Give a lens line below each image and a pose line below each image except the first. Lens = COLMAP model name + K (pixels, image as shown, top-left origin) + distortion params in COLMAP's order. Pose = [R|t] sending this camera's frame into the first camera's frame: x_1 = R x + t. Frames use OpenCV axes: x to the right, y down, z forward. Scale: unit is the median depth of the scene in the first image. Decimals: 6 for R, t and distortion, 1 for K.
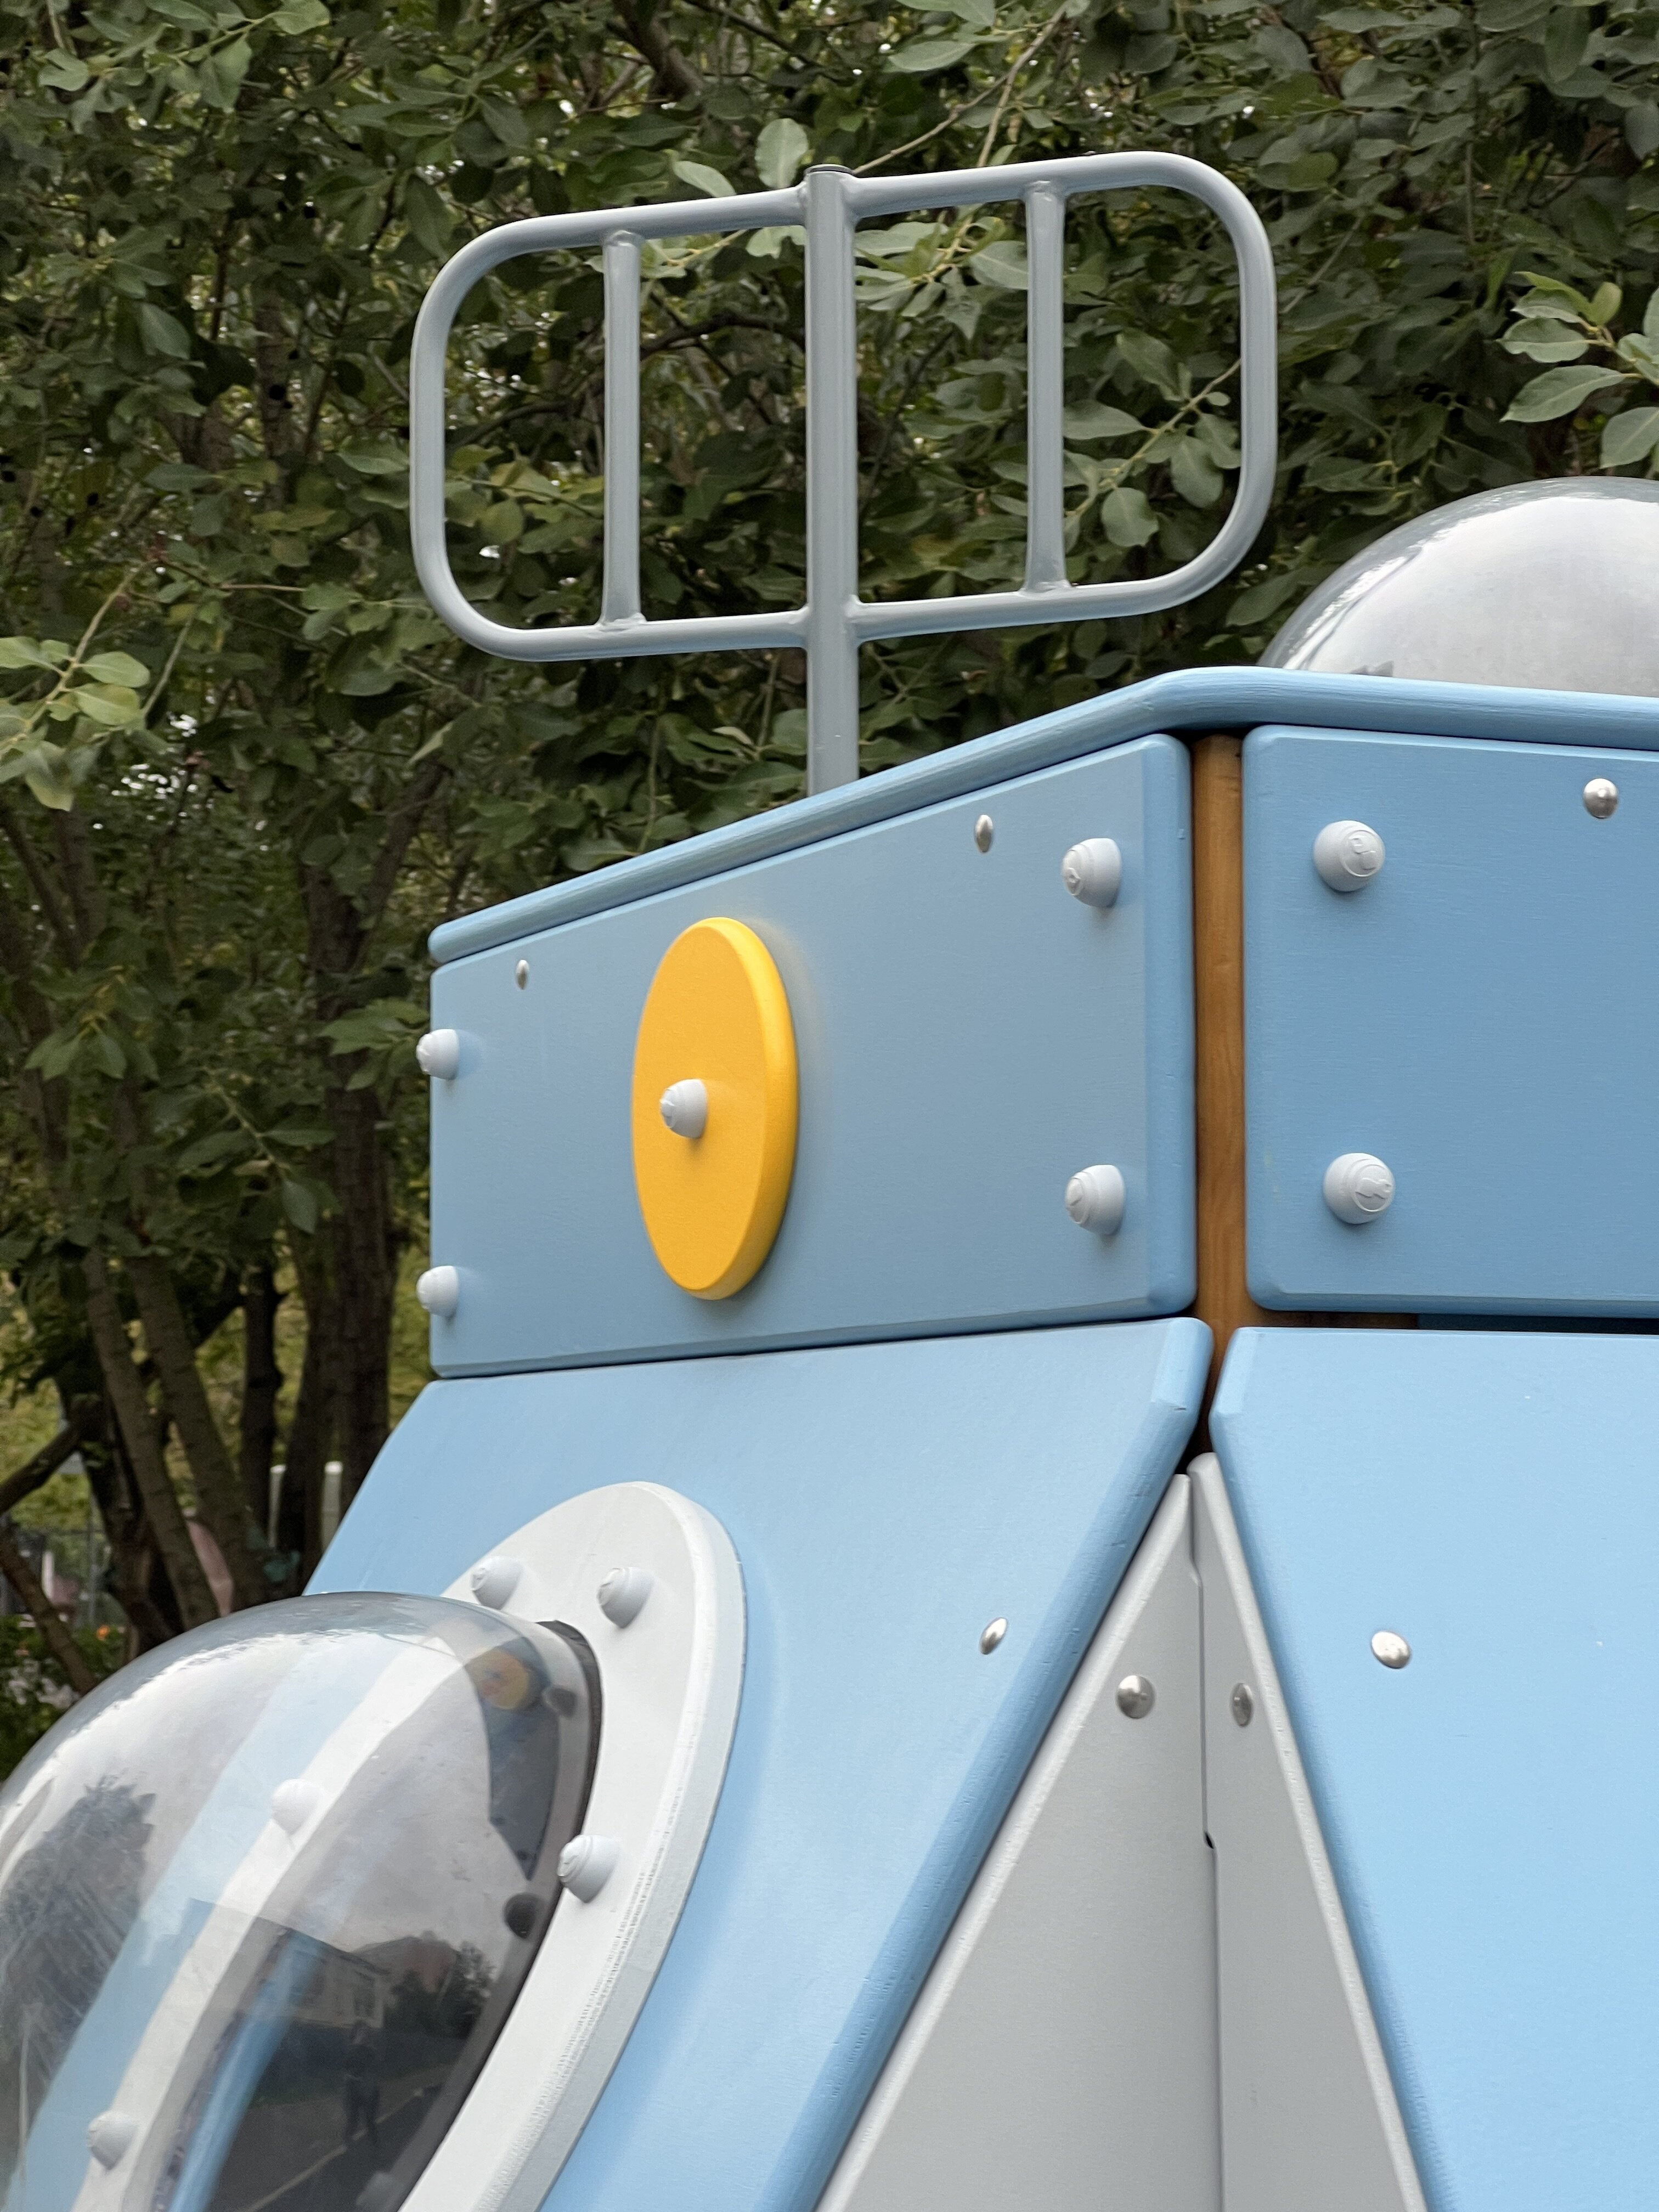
lens RADIAL K [[4958.0, 0, 830.8], [0, 4958.0, 1102.8], [0, 0, 1]] dist [0.151814, 0.000000]
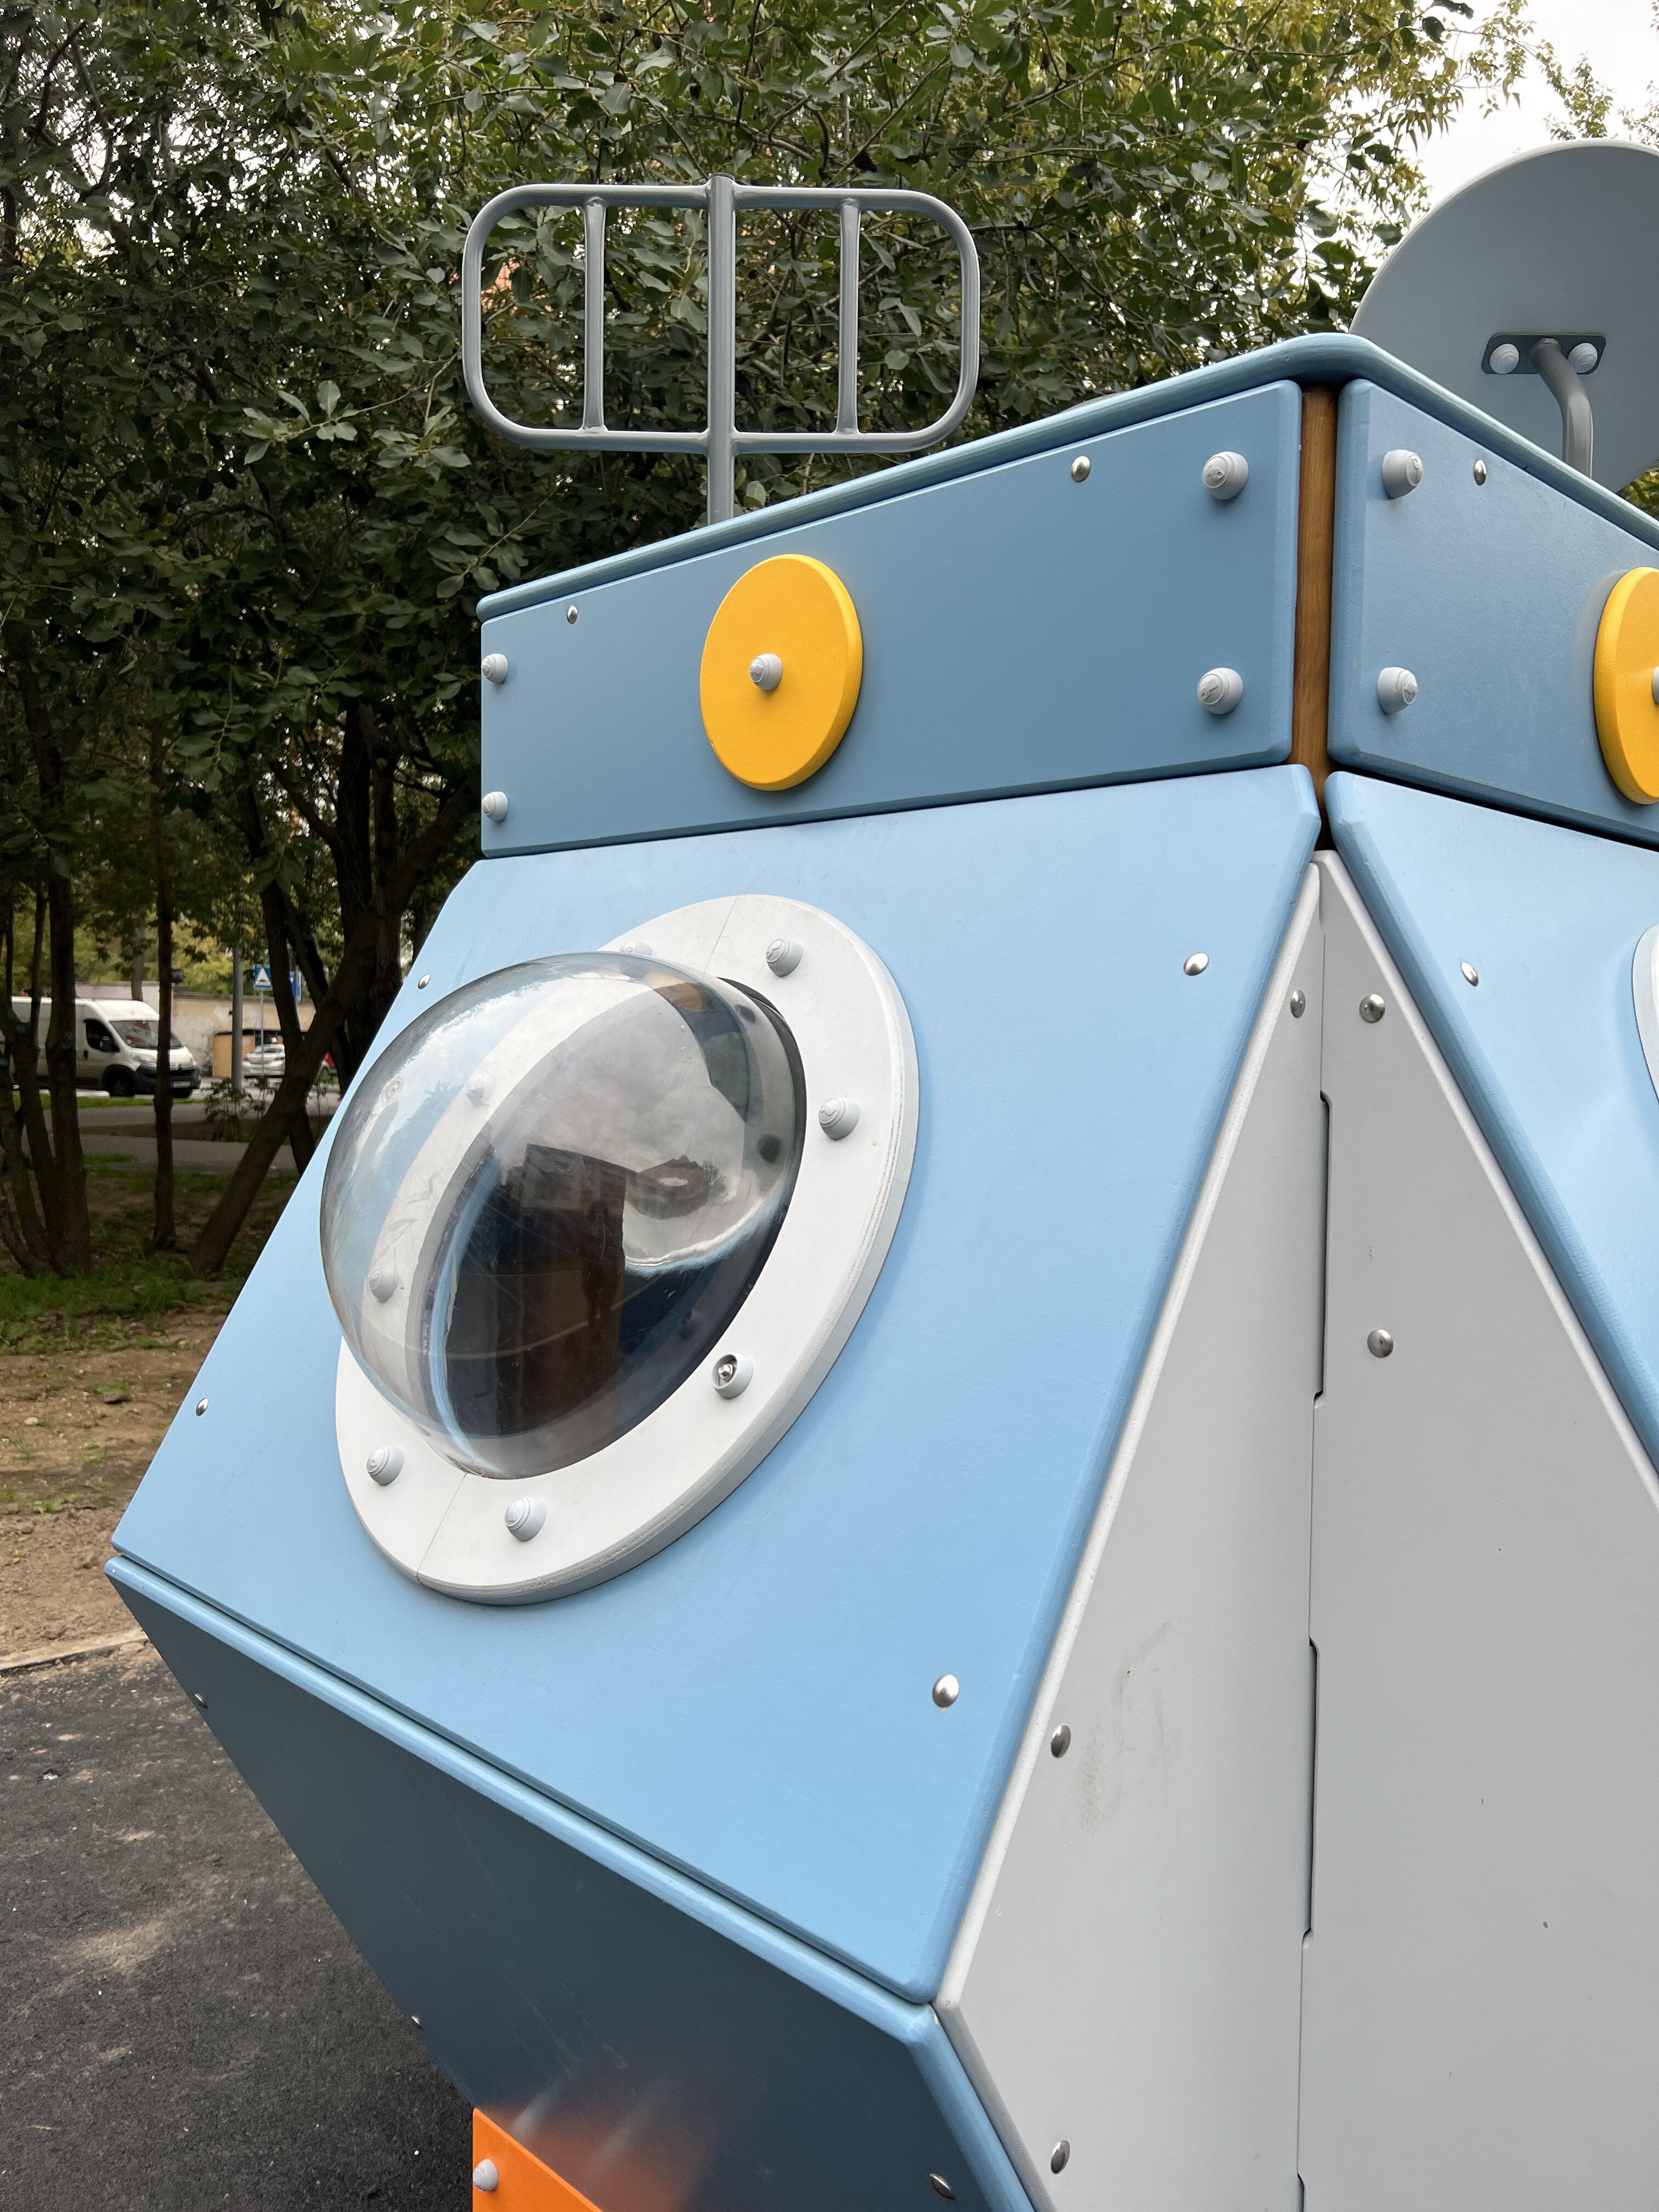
lens RADIAL K [[1667.4, 0, 824.5], [0, 1667.4, 1110.2], [0, 0, 1]] dist [0.013775, -0.000863]
pose [[0.930824, -0.000418, 0.365468, -0.185362], [-0.046979, 0.991566, 0.120785, 0.067638], [-0.362436, -0.129599, 0.922954, 0.401409]]
